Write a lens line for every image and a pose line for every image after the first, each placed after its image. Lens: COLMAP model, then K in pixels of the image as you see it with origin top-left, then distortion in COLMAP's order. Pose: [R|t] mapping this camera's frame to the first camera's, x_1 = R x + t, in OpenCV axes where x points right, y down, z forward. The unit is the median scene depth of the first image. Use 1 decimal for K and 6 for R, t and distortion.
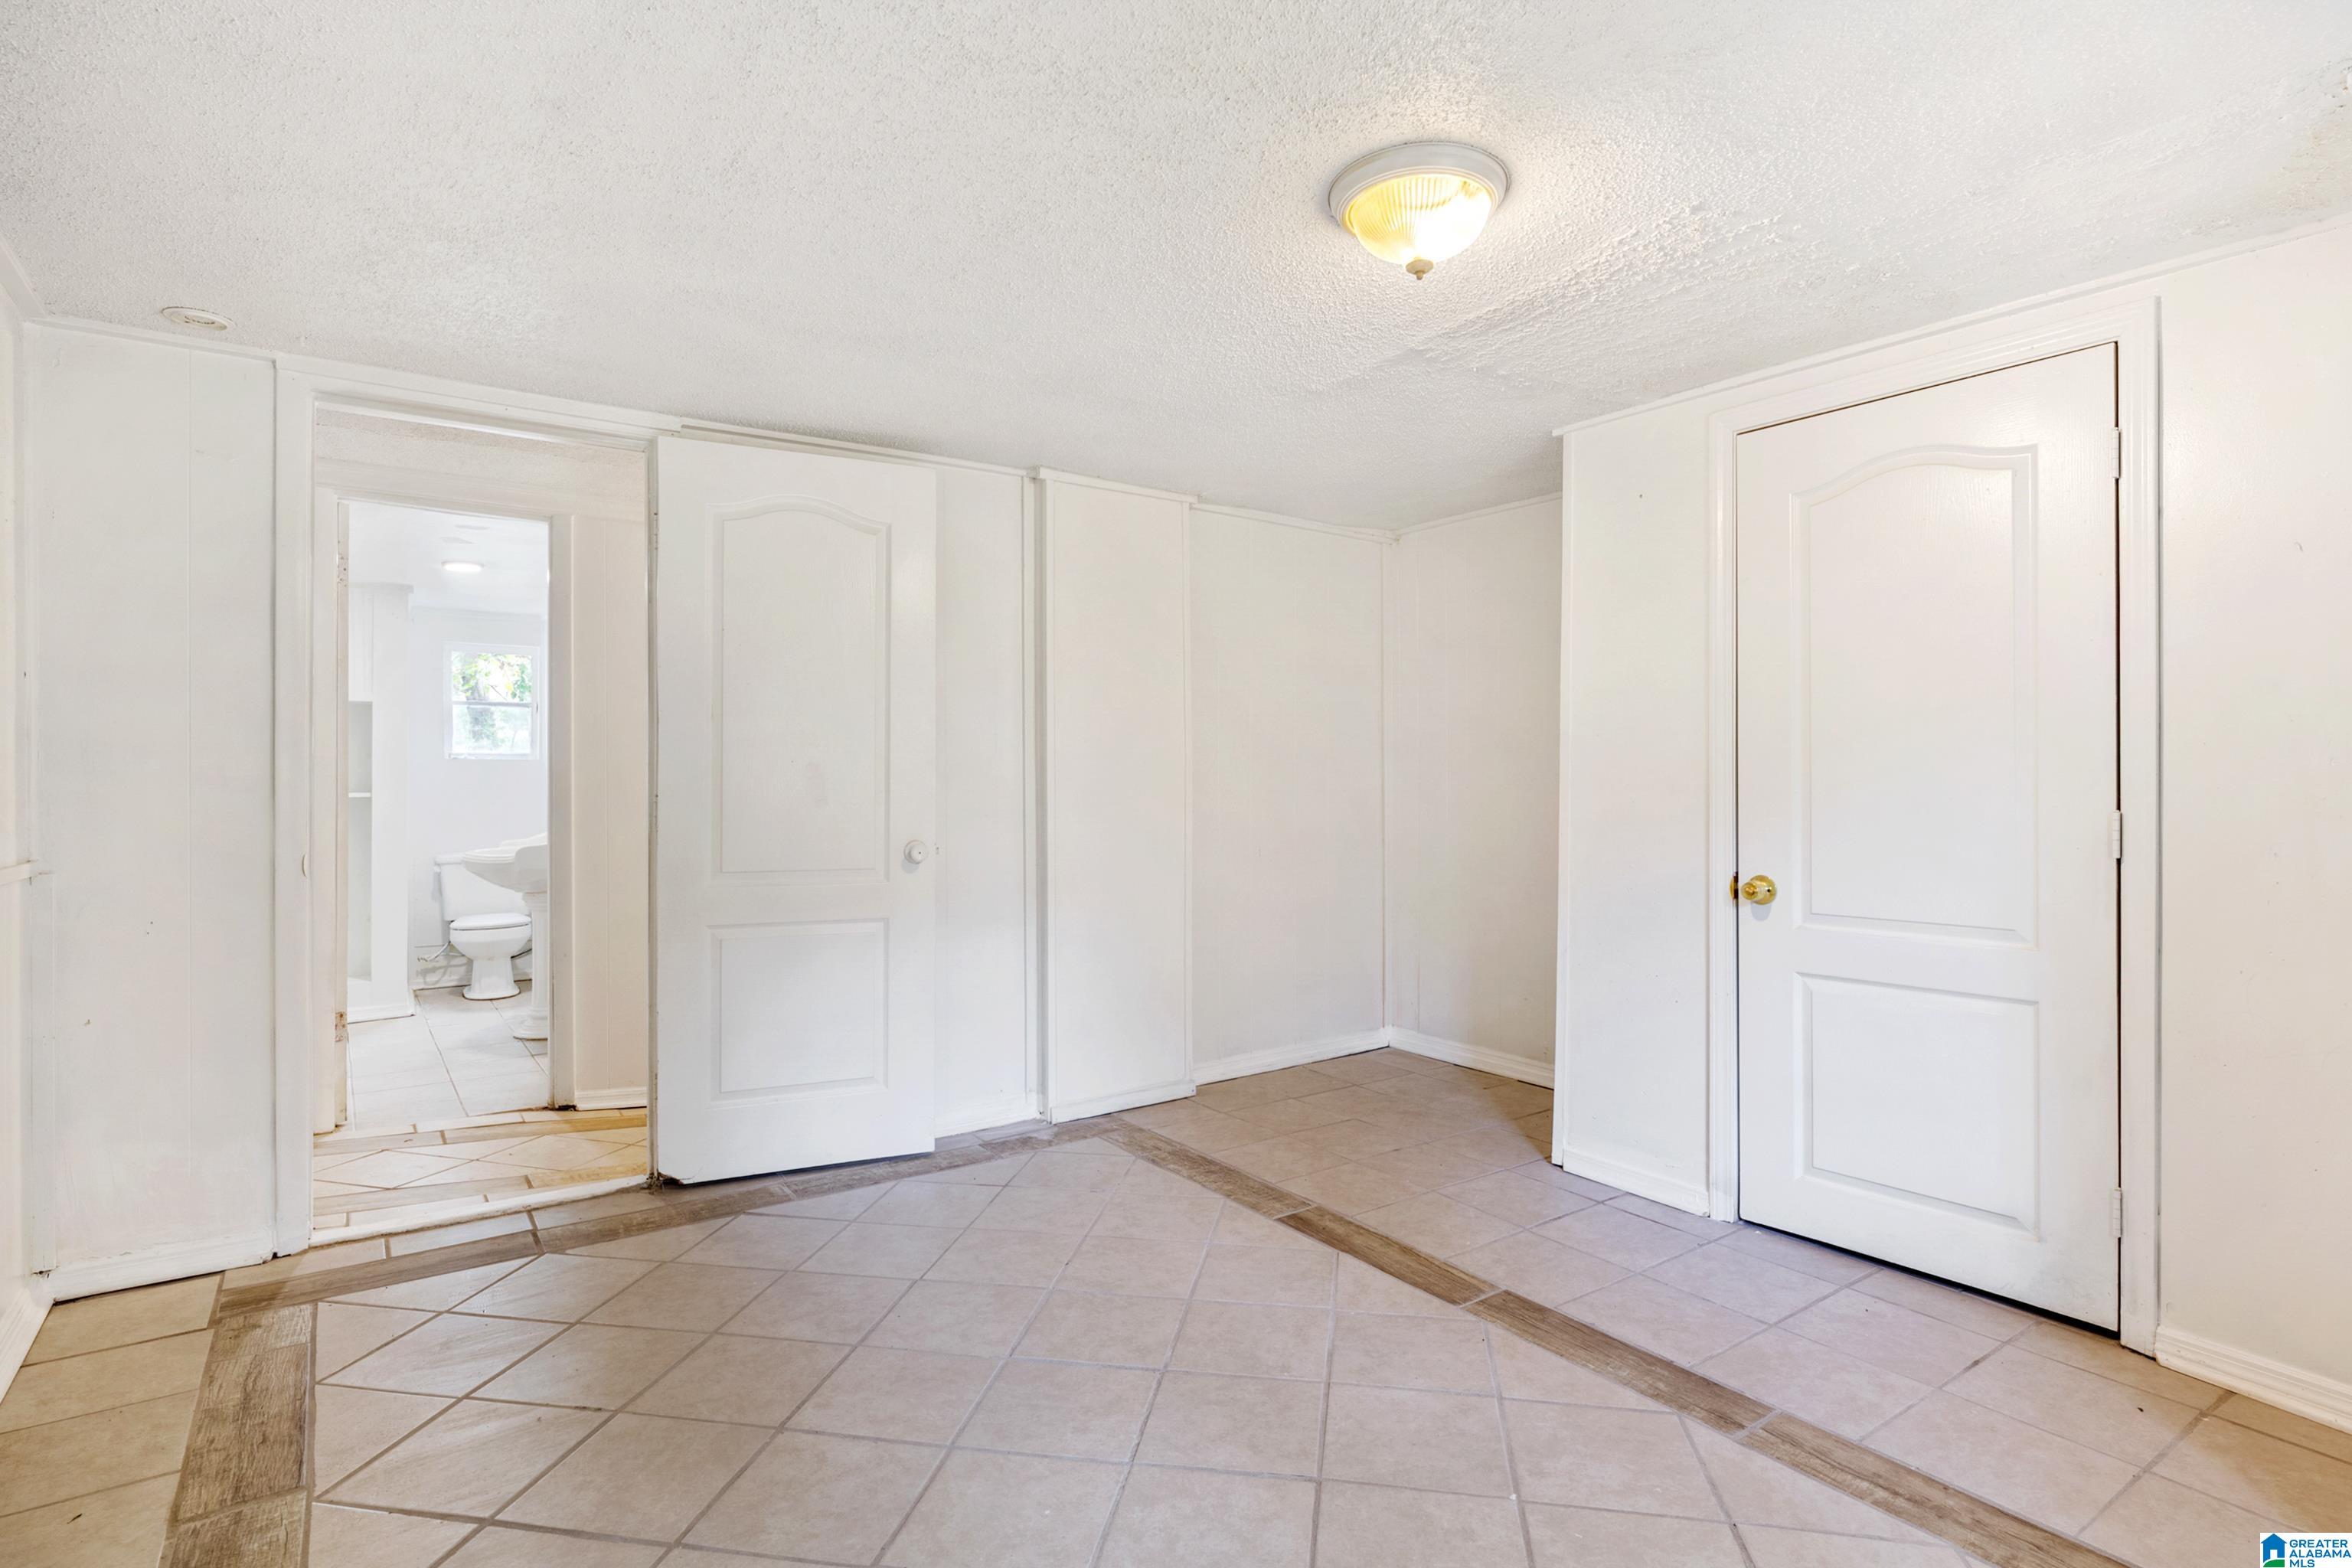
lens RADIAL K [[1158.8, 0, 1181.4], [0, 1158.8, 786.7], [0, 0, 1]] dist [-0.000344, 0.000005]
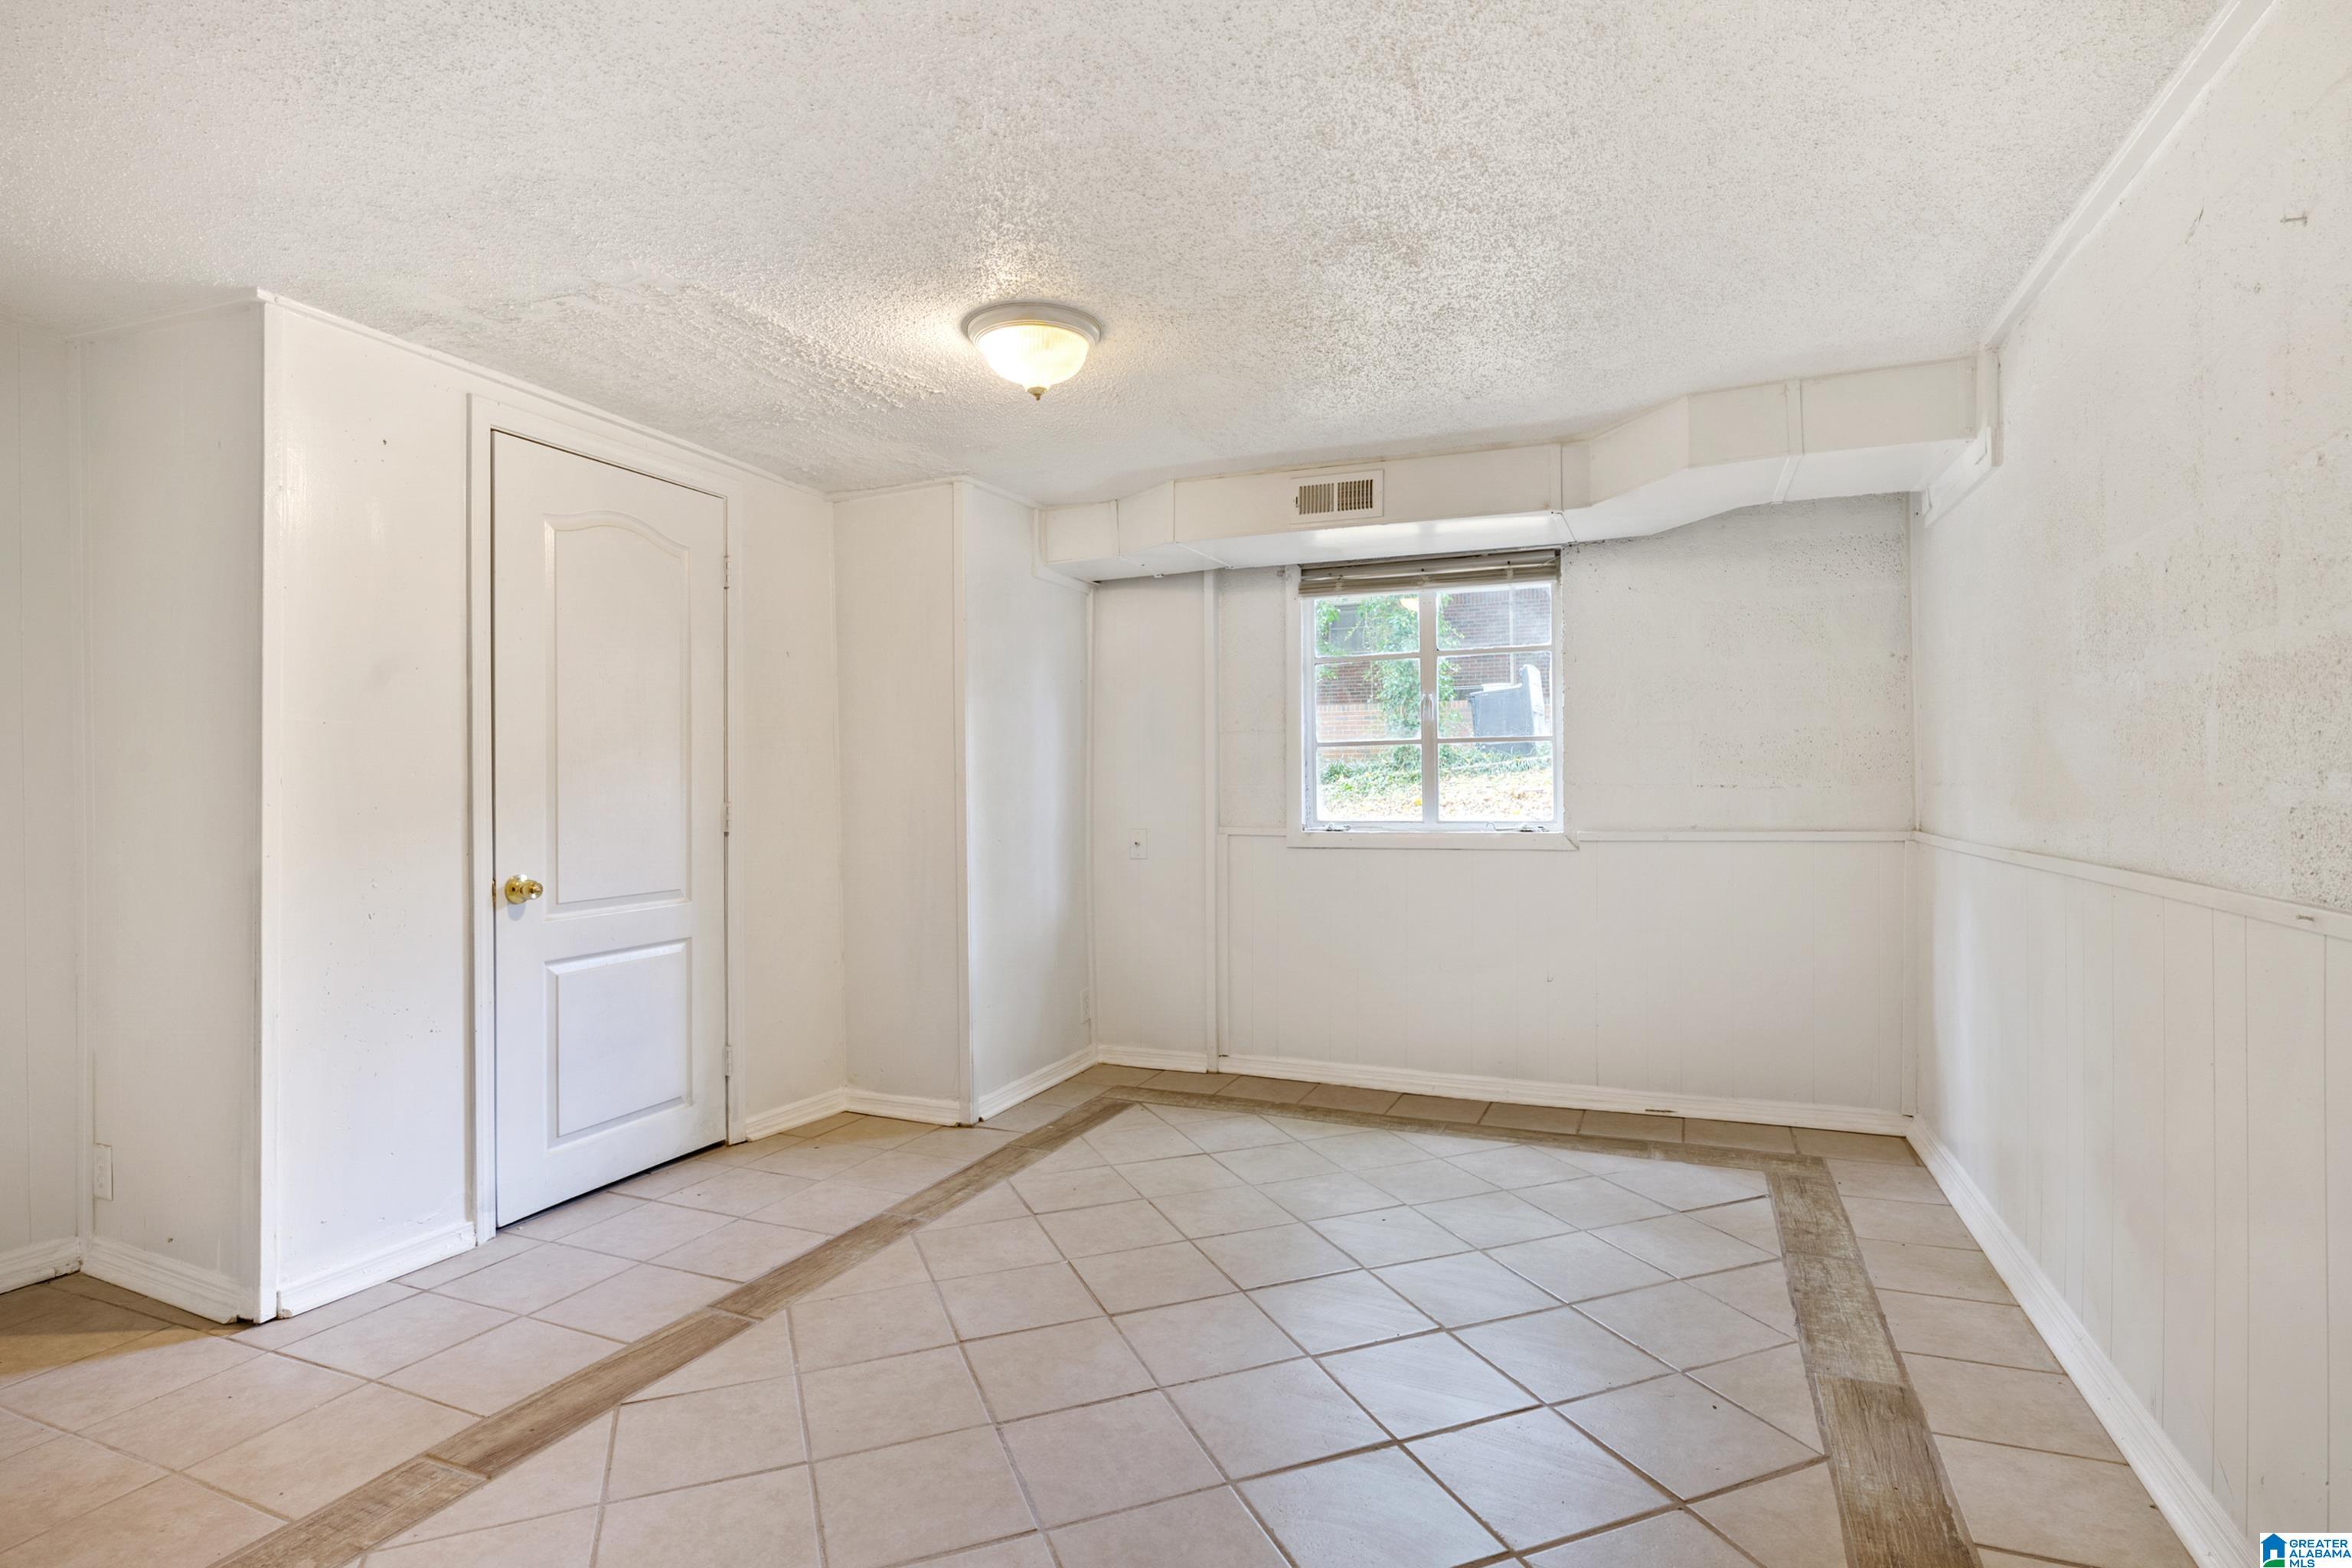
lens RADIAL K [[1158.8, 0, 1172.5], [0, 1158.8, 779.5], [0, 0, 1]] dist [-0.000344, 0.000005]
pose [[-0.511941, 0.006833, 0.858993, -0.813451], [0.008067, 0.999963, -0.003147, -0.000001], [-0.858983, 0.005318, -0.511977, 1.251504]]
